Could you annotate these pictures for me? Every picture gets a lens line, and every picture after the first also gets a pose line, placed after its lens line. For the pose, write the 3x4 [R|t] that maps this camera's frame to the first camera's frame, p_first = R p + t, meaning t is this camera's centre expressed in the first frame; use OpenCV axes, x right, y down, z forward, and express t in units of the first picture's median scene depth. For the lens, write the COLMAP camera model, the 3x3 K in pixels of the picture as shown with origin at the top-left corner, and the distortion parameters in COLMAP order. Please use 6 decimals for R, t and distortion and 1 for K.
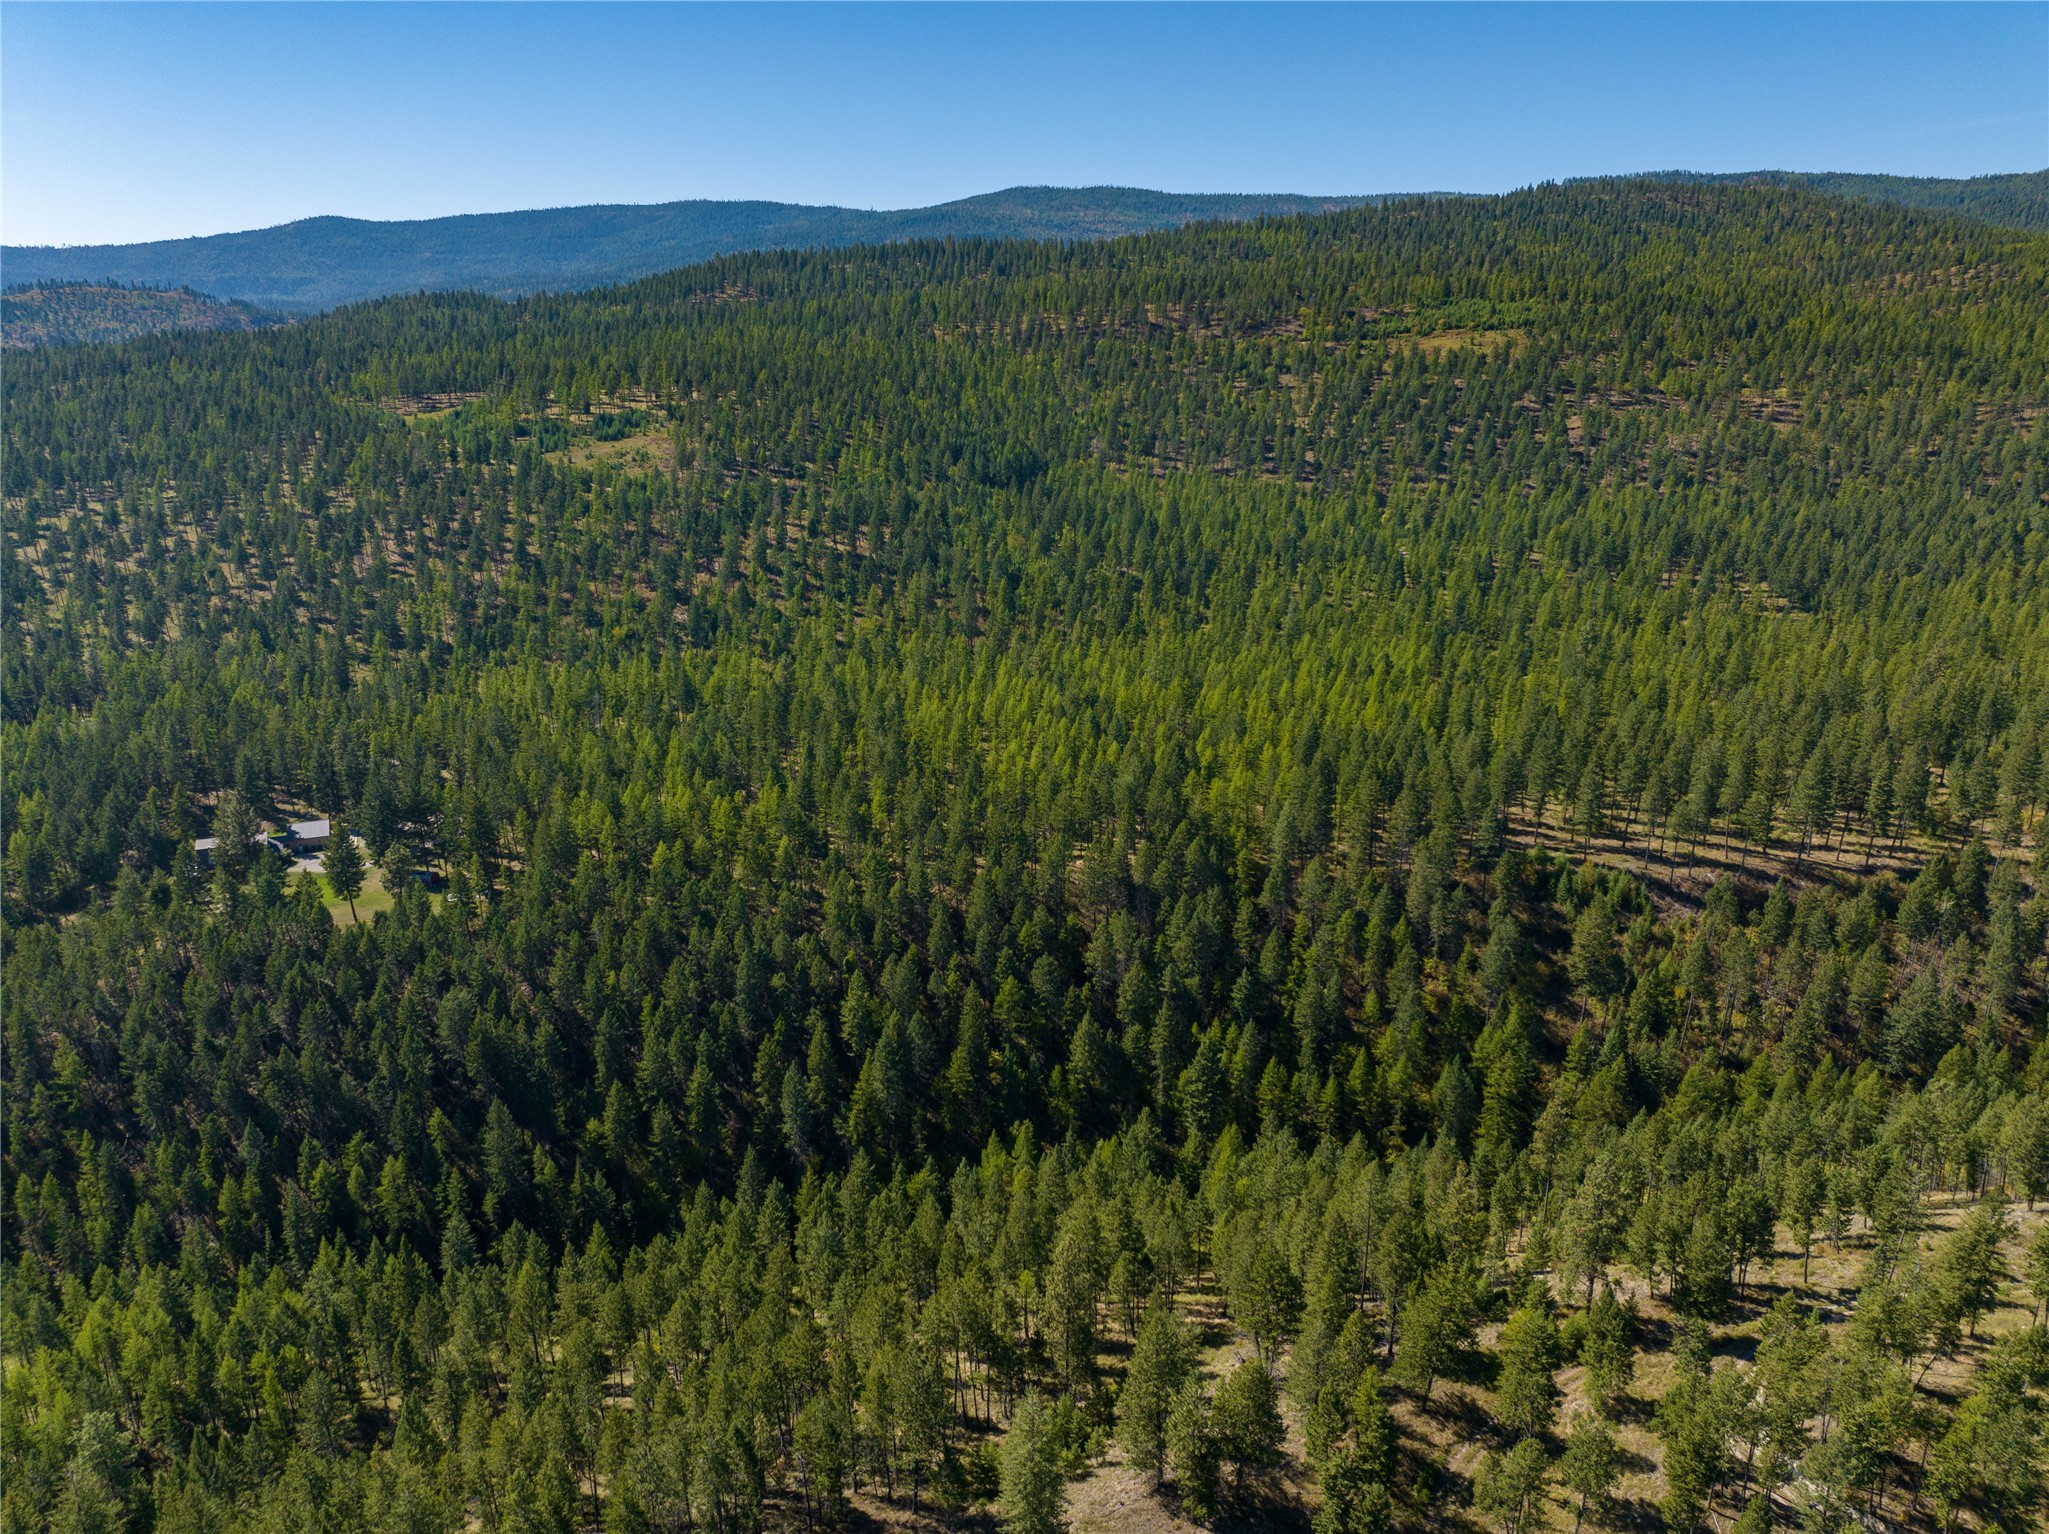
lens RADIAL K [[1448.6, 0, 1023.8], [0, 1448.6, 766.8], [0, 0, 1]] dist [-0.047410, 0.018044]
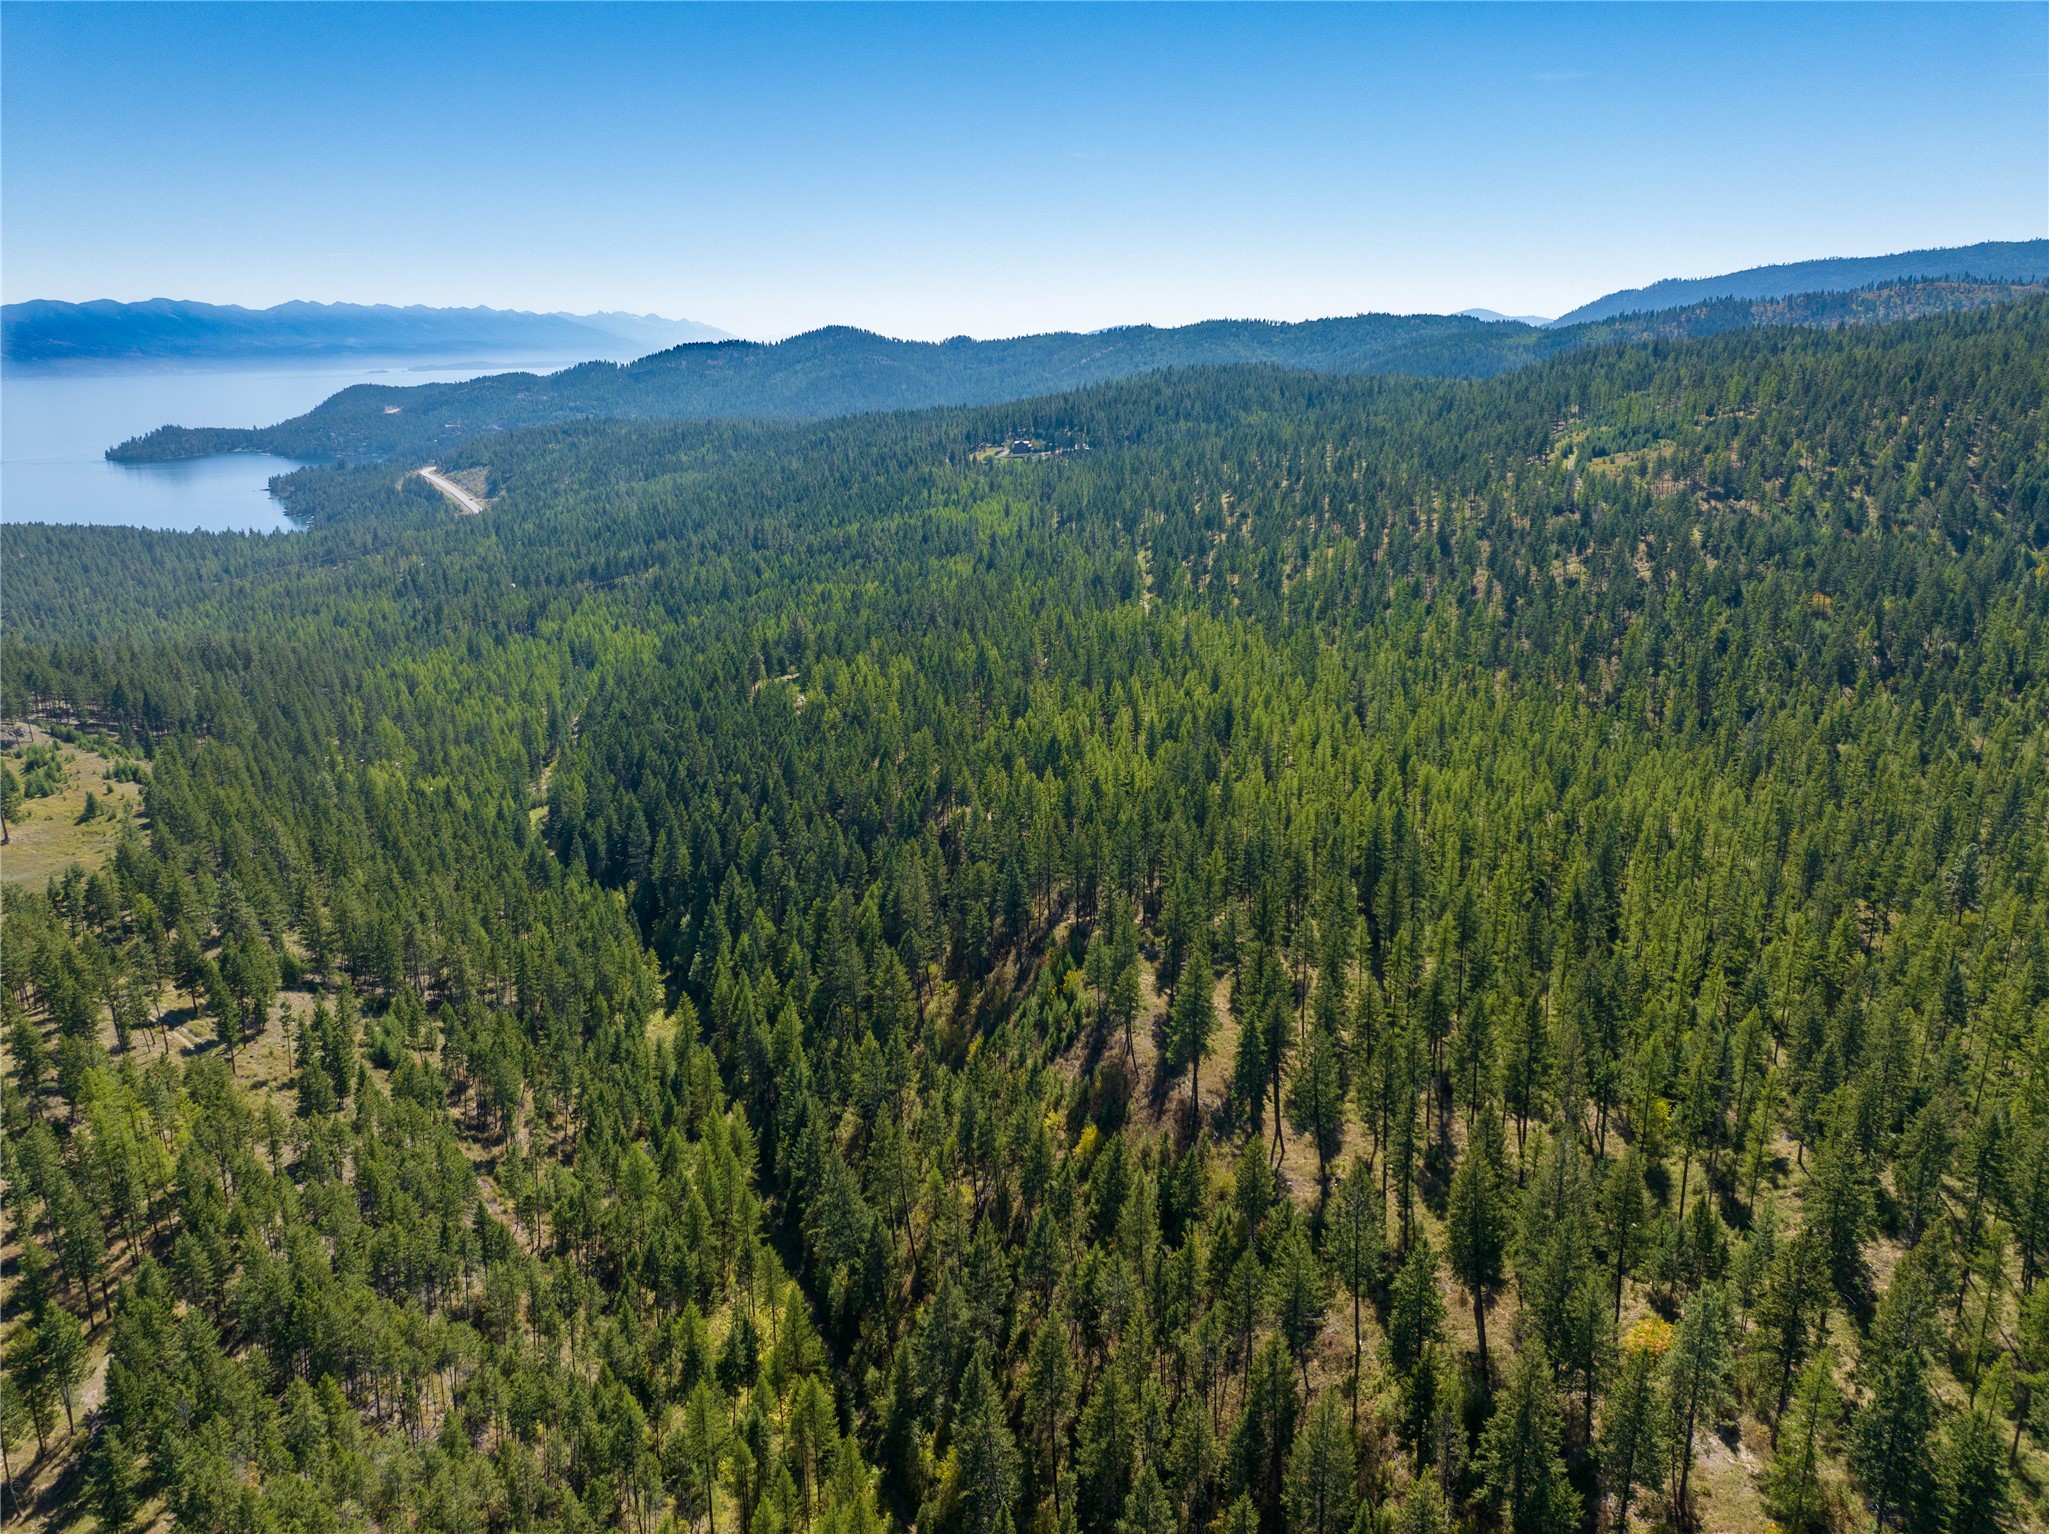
lens RADIAL K [[1448.6, 0, 1020.0], [0, 1448.6, 765.2], [0, 0, 1]] dist [-0.047410, 0.018044]
pose [[0.312150, 0.268604, -0.911271, 0.370086], [-0.265086, 0.945728, 0.187957, -0.065893], [0.912300, 0.182895, 0.366412, 0.212763]]
